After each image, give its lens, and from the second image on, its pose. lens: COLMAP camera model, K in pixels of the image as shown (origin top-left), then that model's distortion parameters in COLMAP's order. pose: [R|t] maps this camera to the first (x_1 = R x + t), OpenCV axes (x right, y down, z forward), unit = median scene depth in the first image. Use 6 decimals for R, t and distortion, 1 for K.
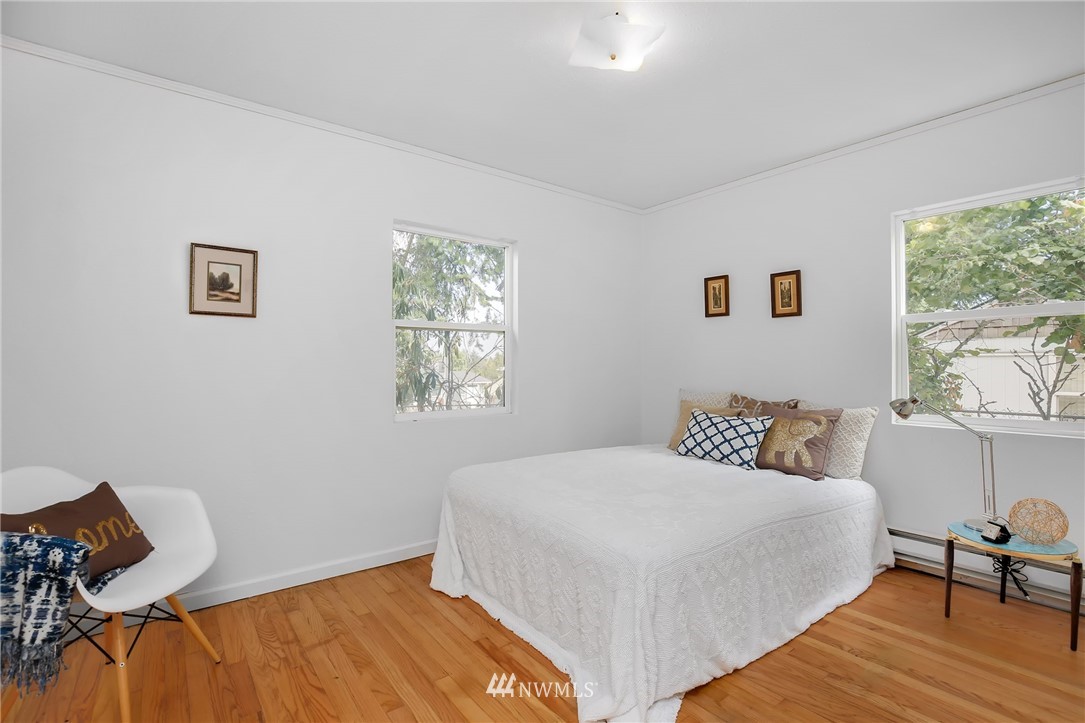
lens RADIAL K [[501.9, 0, 544.7], [0, 501.9, 364.4], [0, 0, 1]] dist [-0.036860, 0.008971]
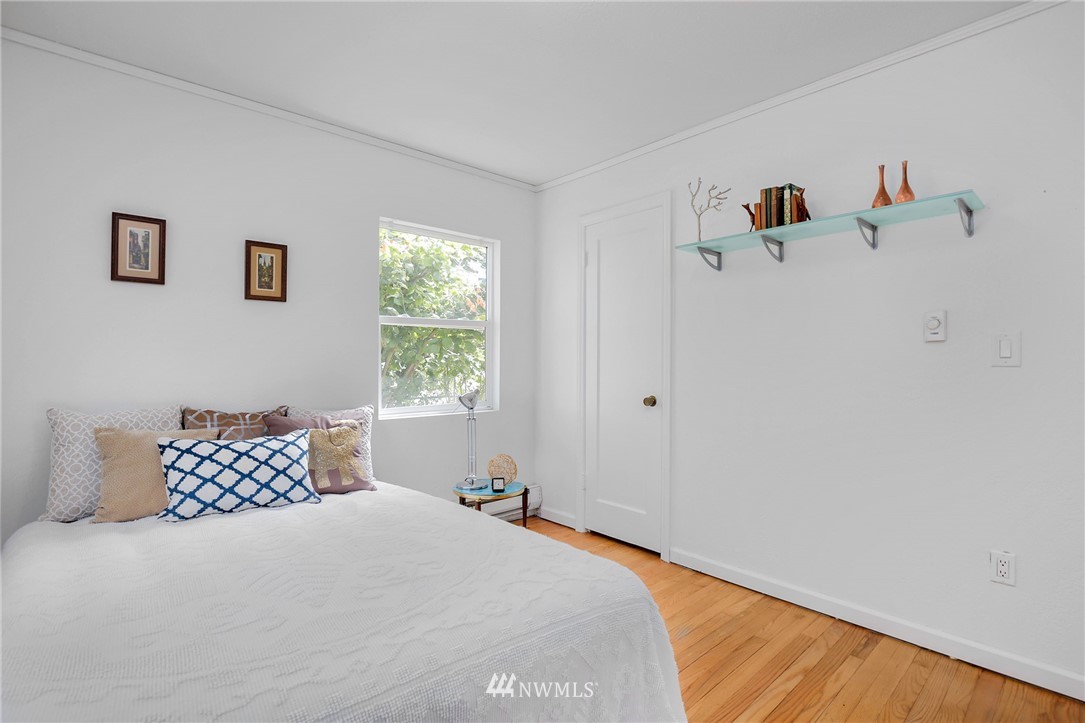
lens RADIAL K [[501.9, 0, 544.7], [0, 501.9, 364.4], [0, 0, 1]] dist [-0.036860, 0.008971]
pose [[-0.061936, 0.000730, 0.998080, -0.310494], [0.001705, 0.999998, -0.000626, 0.004423], [-0.998079, 0.001663, -0.061937, 0.612514]]
